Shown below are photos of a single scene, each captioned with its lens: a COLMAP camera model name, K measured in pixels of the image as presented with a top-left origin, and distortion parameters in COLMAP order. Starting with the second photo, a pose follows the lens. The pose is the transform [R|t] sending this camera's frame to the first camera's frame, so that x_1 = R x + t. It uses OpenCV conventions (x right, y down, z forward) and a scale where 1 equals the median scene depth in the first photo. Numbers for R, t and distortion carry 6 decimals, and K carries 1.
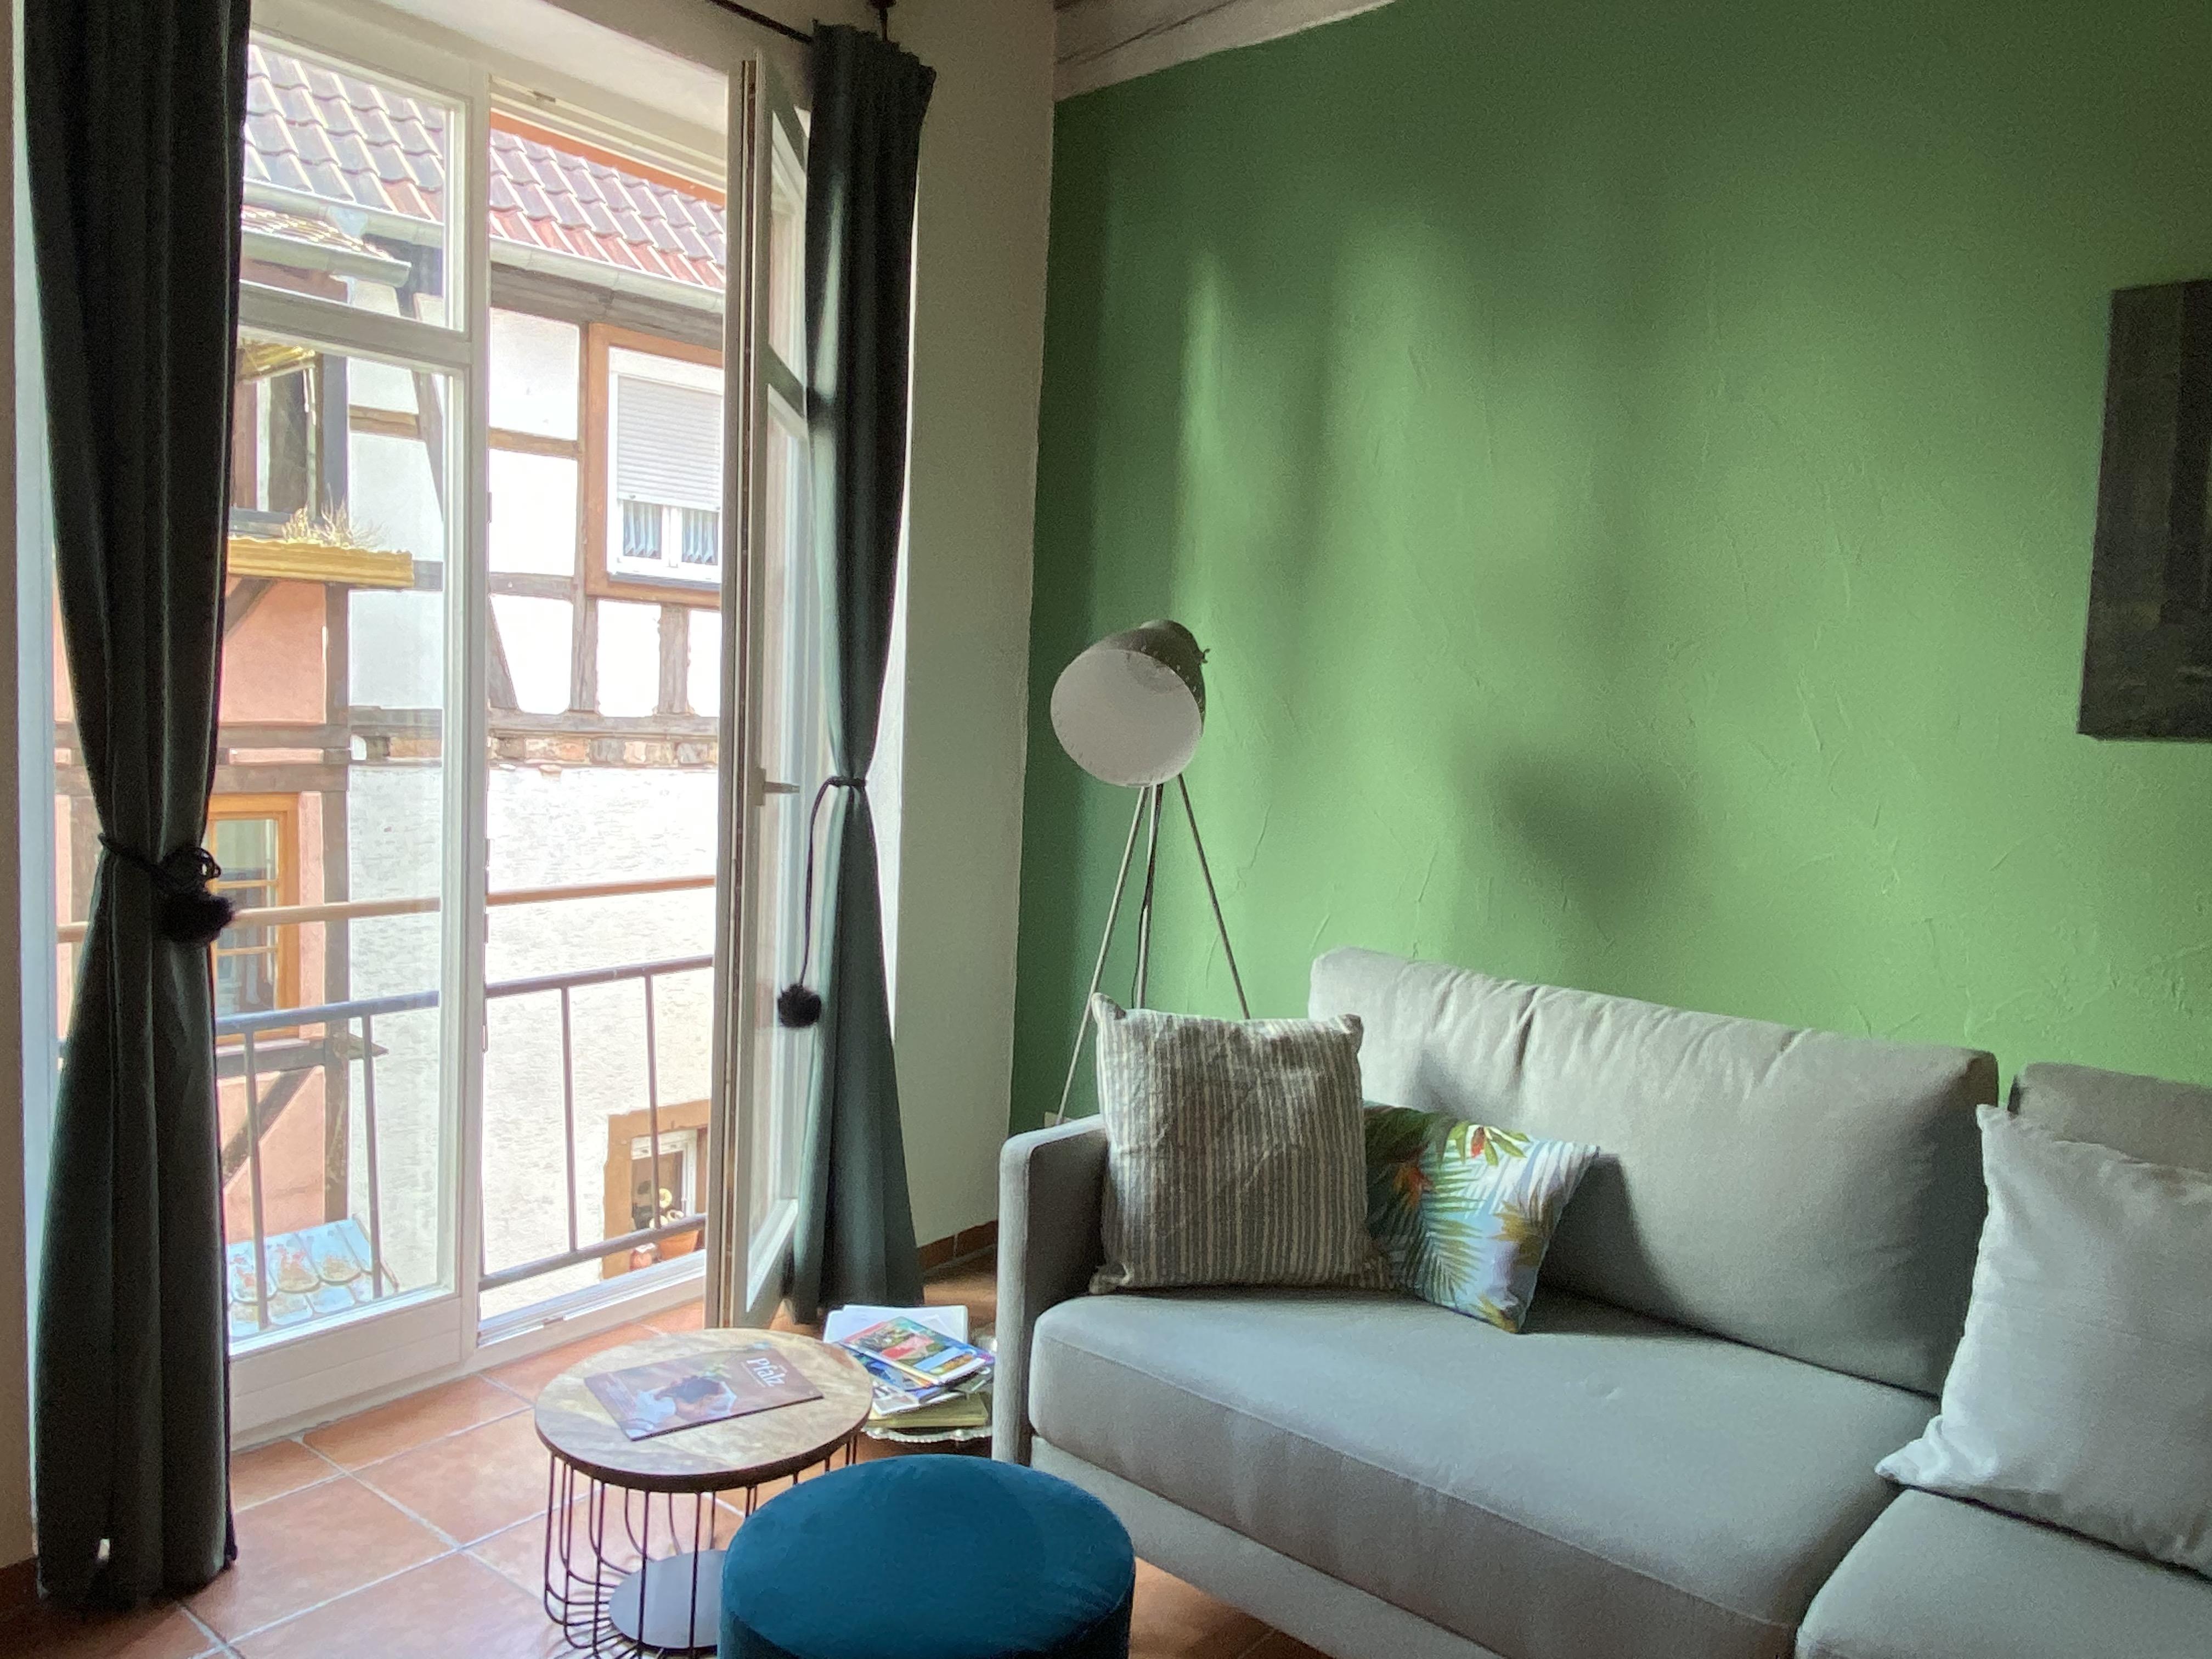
lens RADIAL K [[1542.7, 0, 1096.0], [0, 1542.7, 830.3], [0, 0, 1]] dist [0.064415, 0.004088]
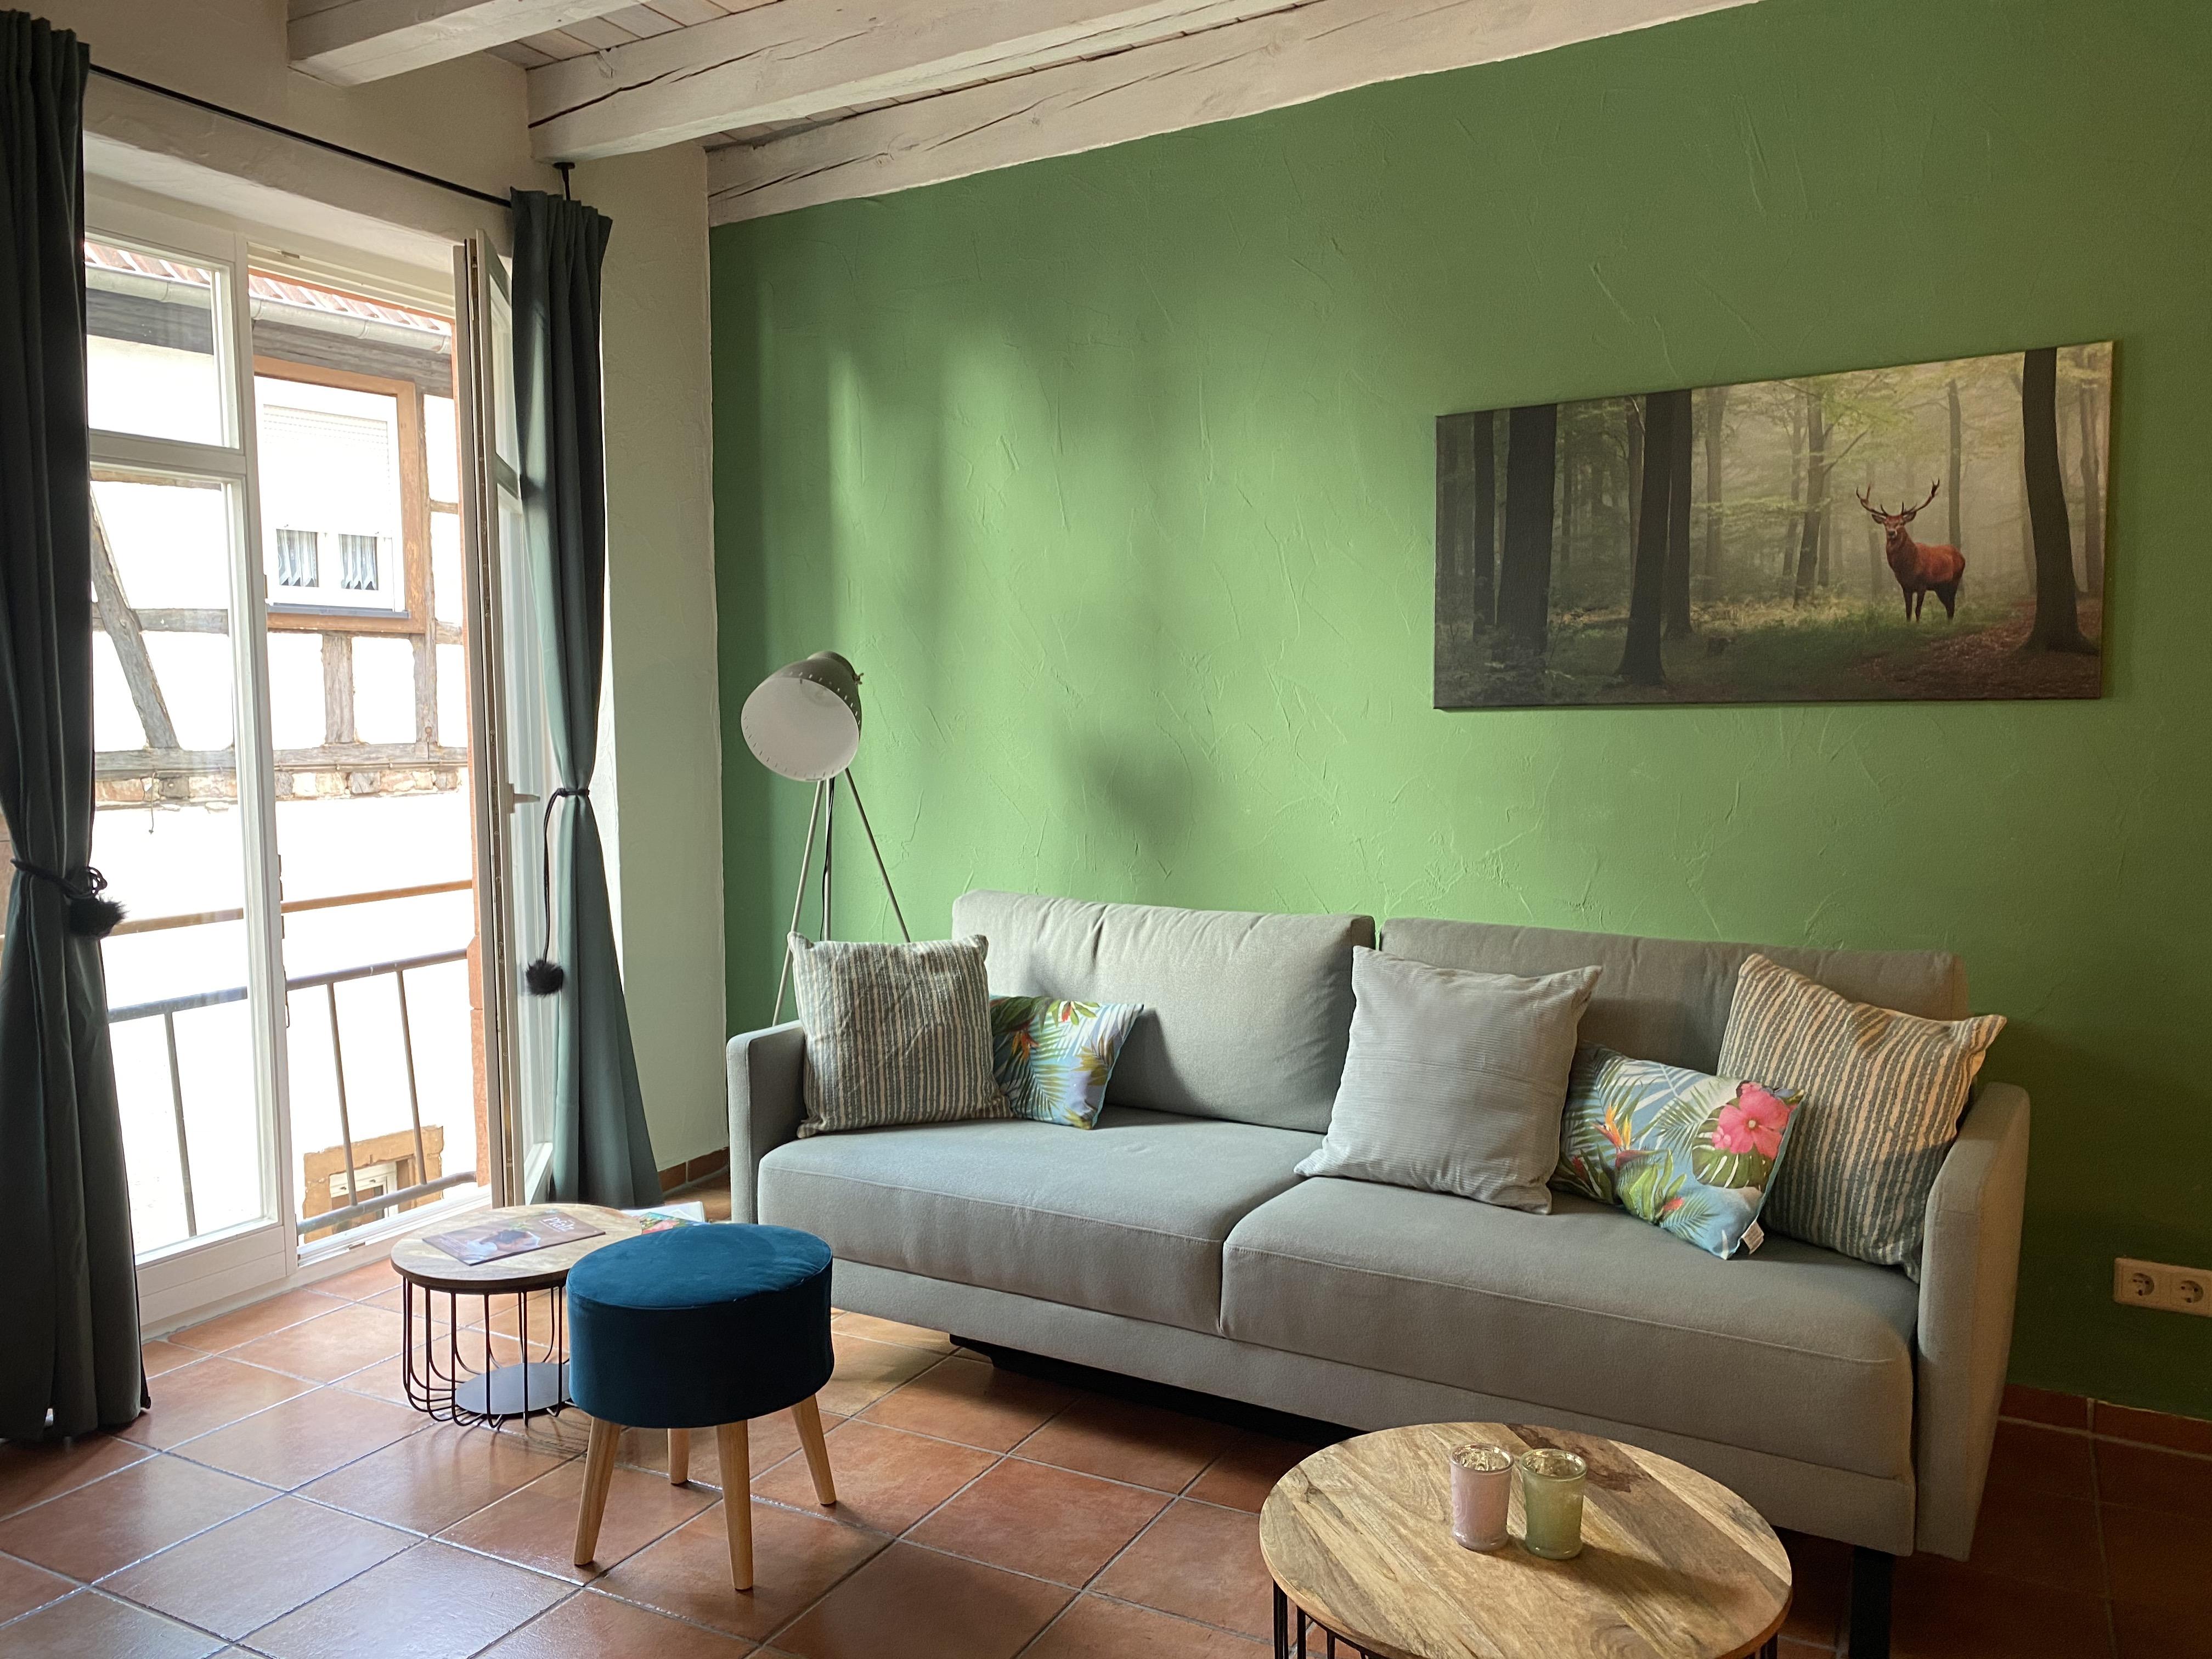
lens RADIAL K [[1667.1, 0, 1095.7], [0, 1667.1, 825.8], [0, 0, 1]] dist [0.056395, -0.038079]
pose [[0.981772, -0.064024, 0.178956, 0.006393], [0.065003, 0.997885, 0.000398, 0.027366], [-0.178603, 0.011242, 0.983857, -0.476429]]
